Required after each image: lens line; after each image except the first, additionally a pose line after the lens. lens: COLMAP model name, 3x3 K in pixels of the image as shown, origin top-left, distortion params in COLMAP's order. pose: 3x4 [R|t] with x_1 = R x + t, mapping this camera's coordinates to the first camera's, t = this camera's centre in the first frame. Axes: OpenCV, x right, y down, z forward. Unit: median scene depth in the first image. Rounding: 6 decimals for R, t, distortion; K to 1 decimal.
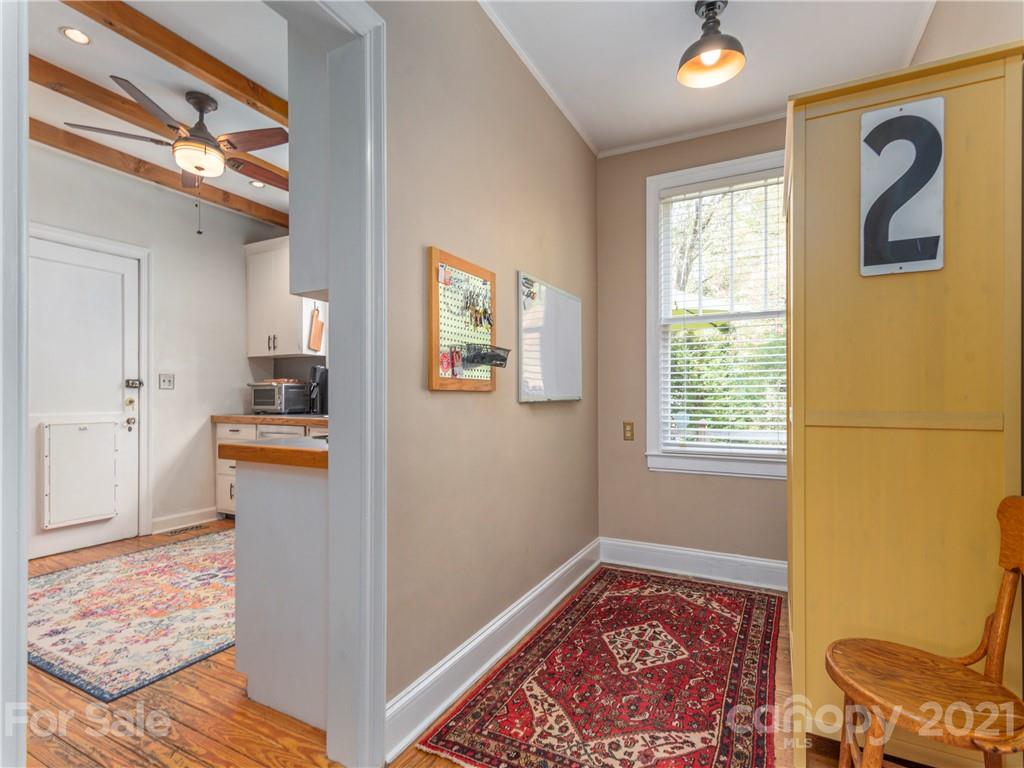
lens RADIAL K [[504.8, 0, 515.0], [0, 504.8, 395.2], [0, 0, 1]] dist [0.001506, 0.000746]
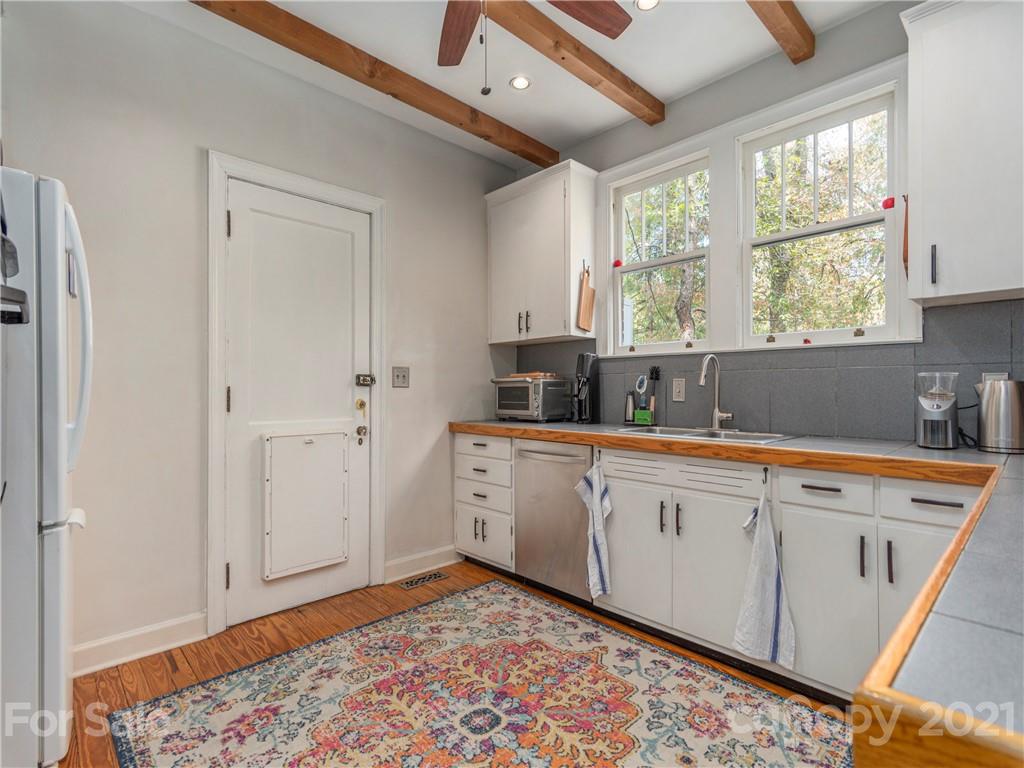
lens RADIAL K [[504.8, 0, 508.7], [0, 504.8, 388.8], [0, 0, 1]] dist [0.001506, 0.000746]
pose [[0.943470, 0.000526, -0.331458, -0.298858], [-0.001359, 0.999996, -0.002281, -0.008471], [0.331455, 0.002603, 0.943467, 0.358436]]
